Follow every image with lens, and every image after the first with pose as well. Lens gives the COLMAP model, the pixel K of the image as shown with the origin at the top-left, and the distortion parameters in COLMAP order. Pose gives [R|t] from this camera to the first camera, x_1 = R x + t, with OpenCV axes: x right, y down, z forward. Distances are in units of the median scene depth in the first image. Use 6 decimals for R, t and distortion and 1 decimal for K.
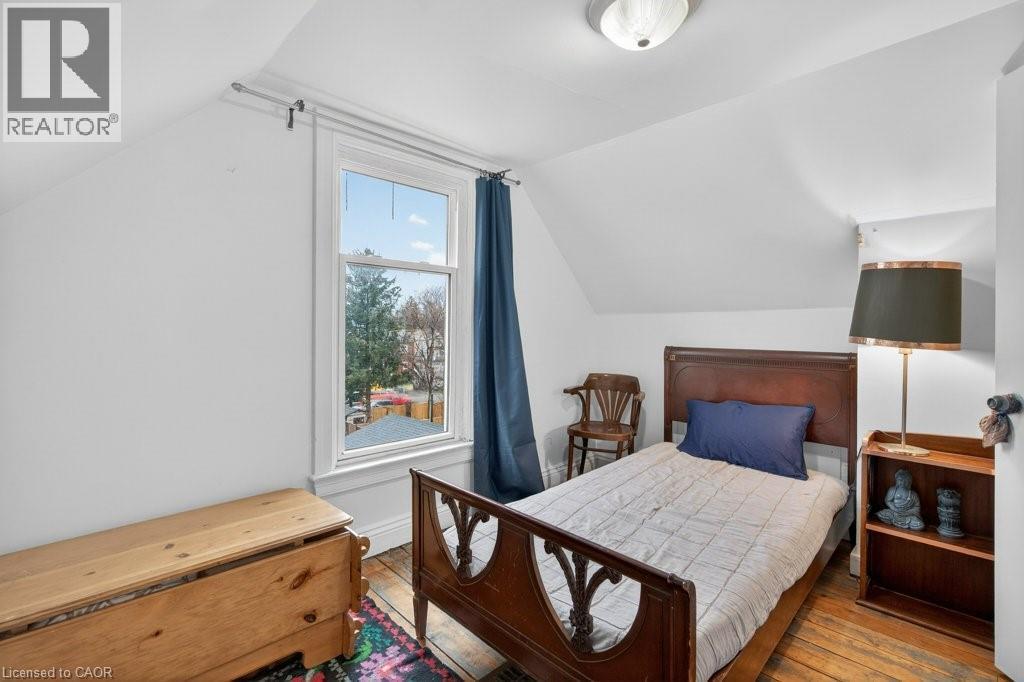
lens RADIAL K [[459.7, 0, 515.0], [0, 459.7, 334.7], [0, 0, 1]] dist [0.001339, -0.001540]
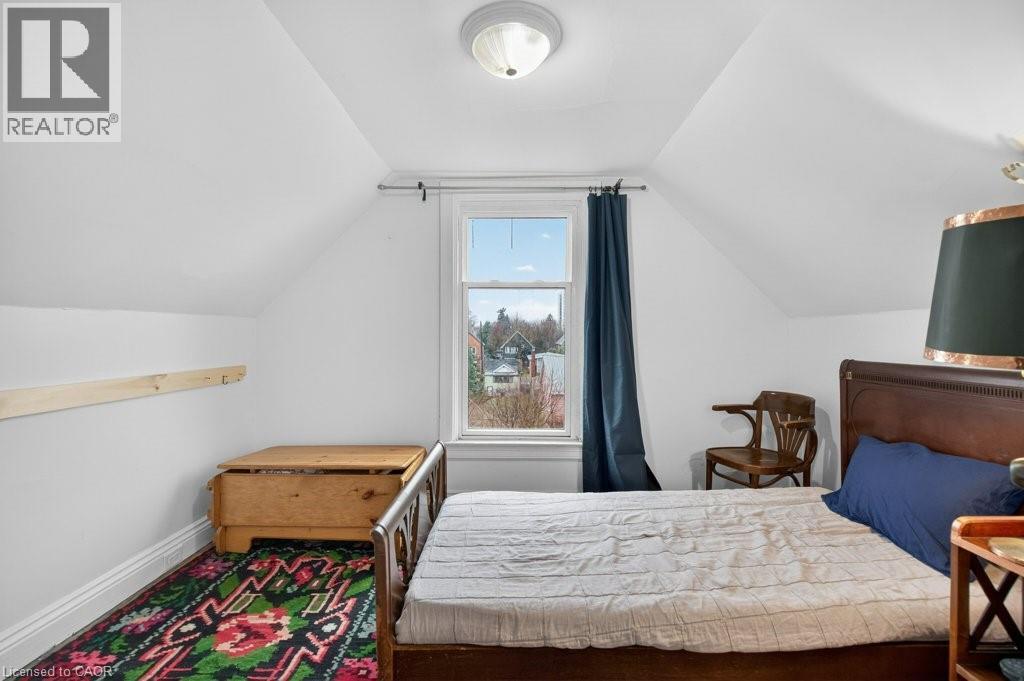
lens RADIAL K [[459.7, 0, 515.2], [0, 459.7, 340.6], [0, 0, 1]] dist [0.001339, -0.001540]
pose [[0.703360, -0.000700, -0.710833, 0.557846], [-0.007483, 0.999937, -0.008390, 0.005678], [0.710794, 0.011220, 0.703311, 0.131142]]
